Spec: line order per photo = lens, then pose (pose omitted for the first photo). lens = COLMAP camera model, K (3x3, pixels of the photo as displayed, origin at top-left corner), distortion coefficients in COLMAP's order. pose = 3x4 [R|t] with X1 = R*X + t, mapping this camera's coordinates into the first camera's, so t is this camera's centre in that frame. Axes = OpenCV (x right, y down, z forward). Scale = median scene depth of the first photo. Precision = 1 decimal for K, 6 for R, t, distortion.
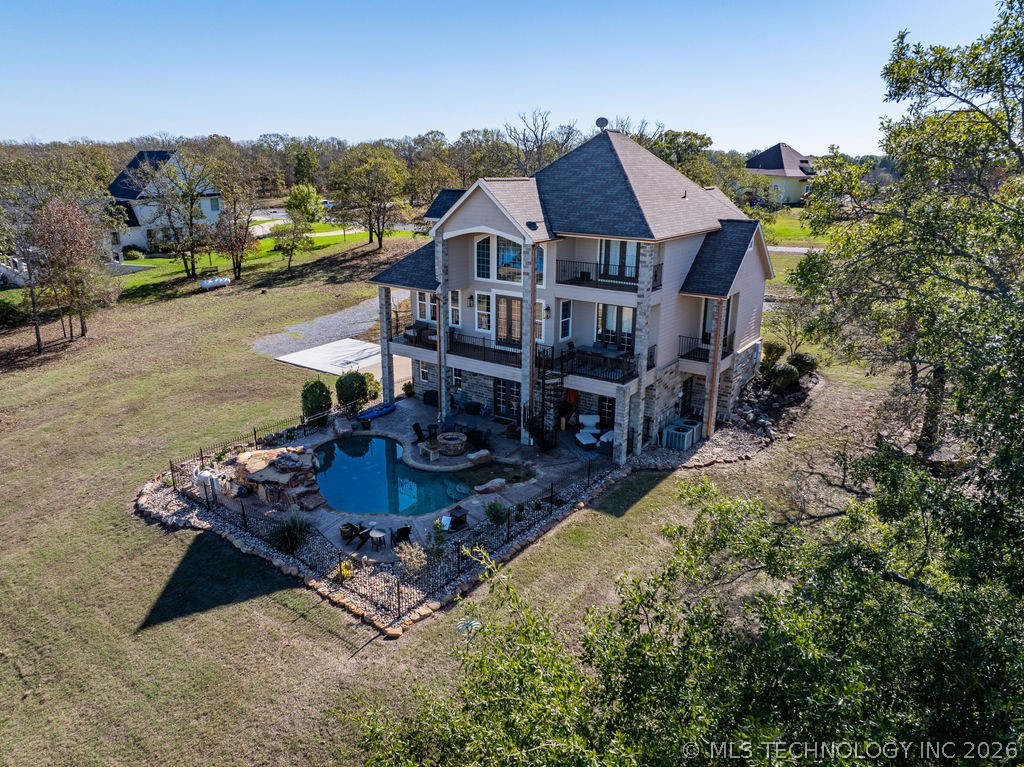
lens RADIAL K [[715.9, 0, 512.0], [0, 715.9, 383.5], [0, 0, 1]] dist [-0.042981, -0.002149]
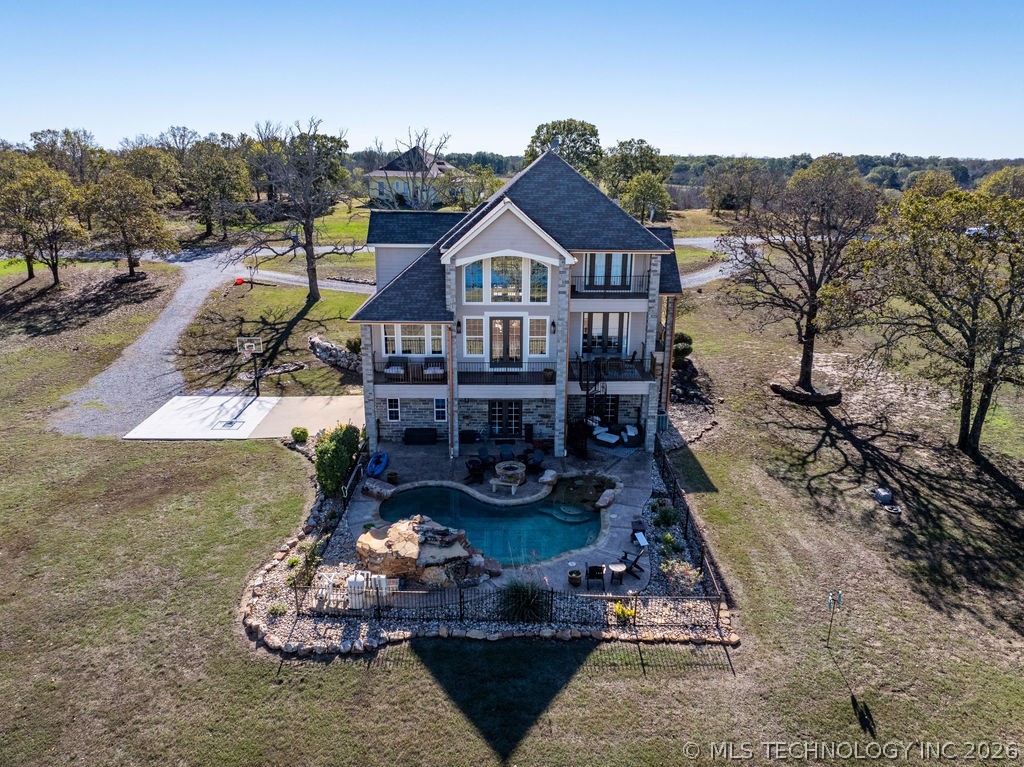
lens RADIAL K [[720.2, 0, 512.0], [0, 720.2, 383.5], [0, 0, 1]] dist [-0.041372, -0.001242]
pose [[0.806072, -0.179891, 0.563815, -0.603302], [0.177521, 0.982310, 0.059619, -0.092721], [-0.564566, 0.052032, 0.823746, 0.179871]]
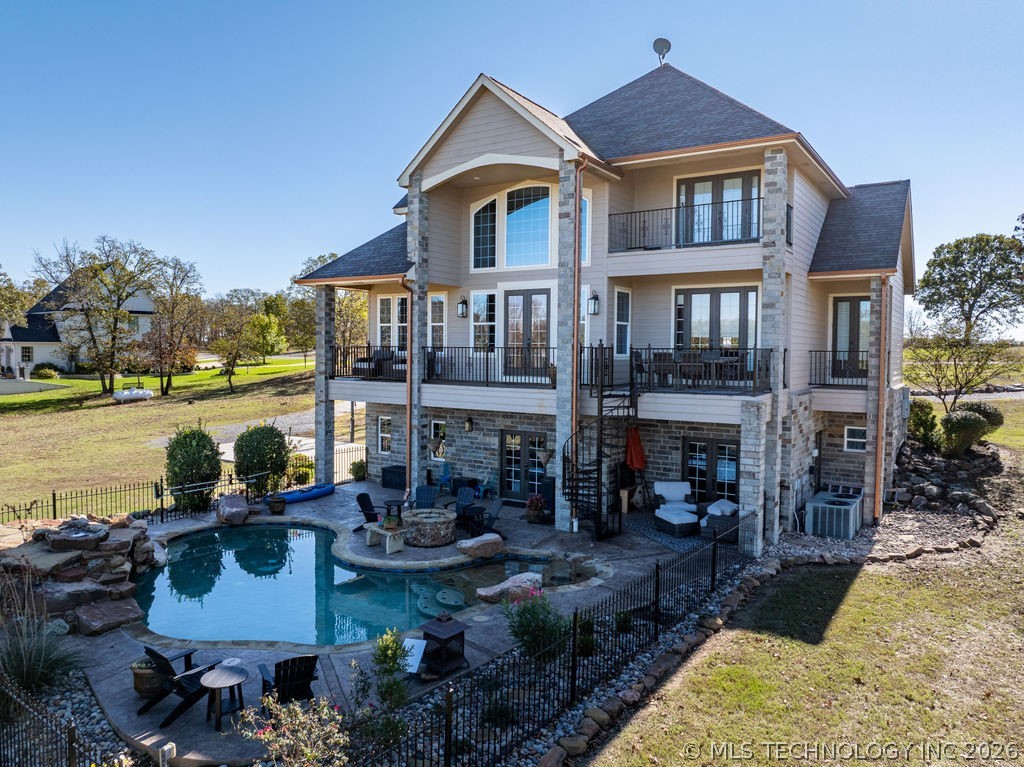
lens RADIAL K [[720.2, 0, 512.0], [0, 720.2, 383.5], [0, 0, 1]] dist [-0.041372, -0.001242]
pose [[0.999428, 0.000397, 0.033809, -0.039241], [0.008237, 0.966941, -0.254866, 0.115909], [-0.032793, 0.254999, 0.966385, 0.444616]]
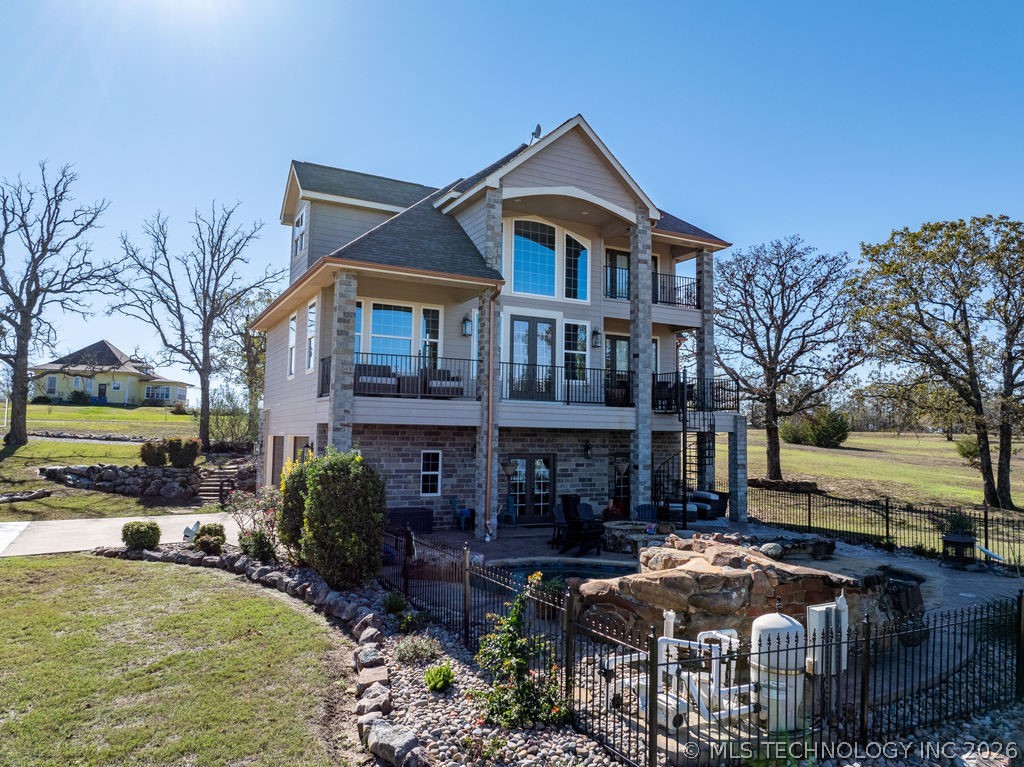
lens RADIAL K [[725.5, 0, 512.0], [0, 725.5, 383.5], [0, 0, 1]] dist [-0.030688, 0.000688]
pose [[0.447931, 0.067467, 0.891519, -0.606540], [0.258583, 0.944757, -0.201418, 0.060999], [-0.855858, 0.320753, 0.405740, 0.803437]]
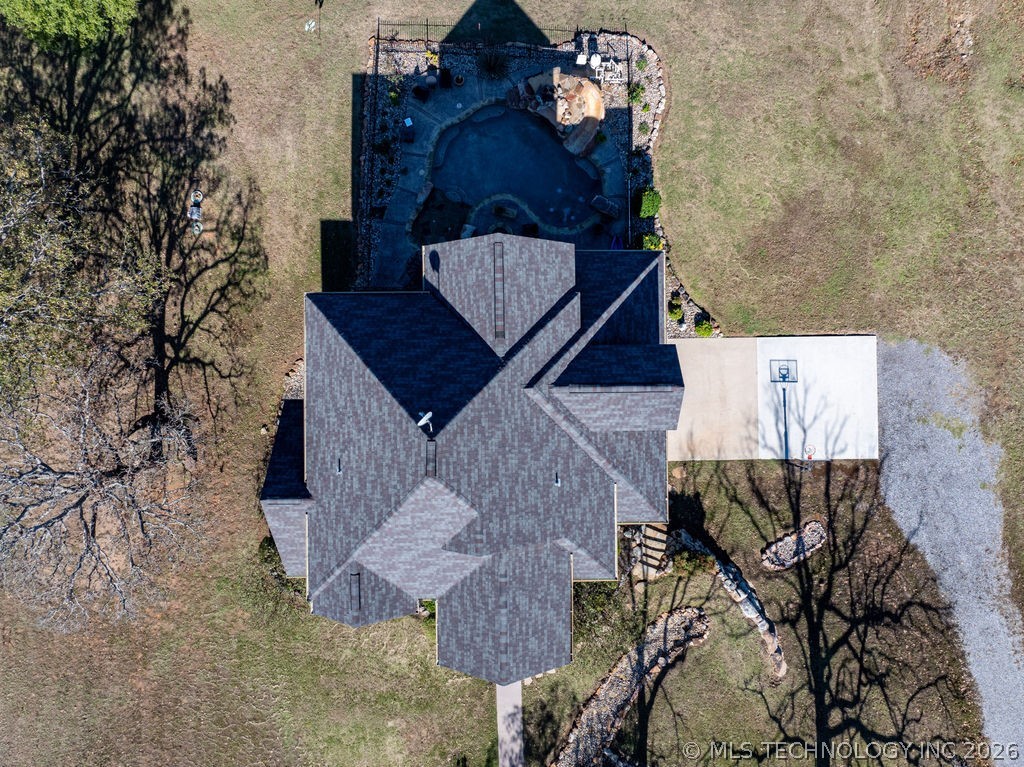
lens RADIAL K [[720.2, 0, 512.0], [0, 720.2, 383.5], [0, 0, 1]] dist [-0.041372, -0.001242]
pose [[-0.809827, 0.586608, 0.008456, 0.019112], [-0.182283, -0.265293, 0.946780, -1.032717], [0.557632, 0.765187, 0.321770, 0.805400]]
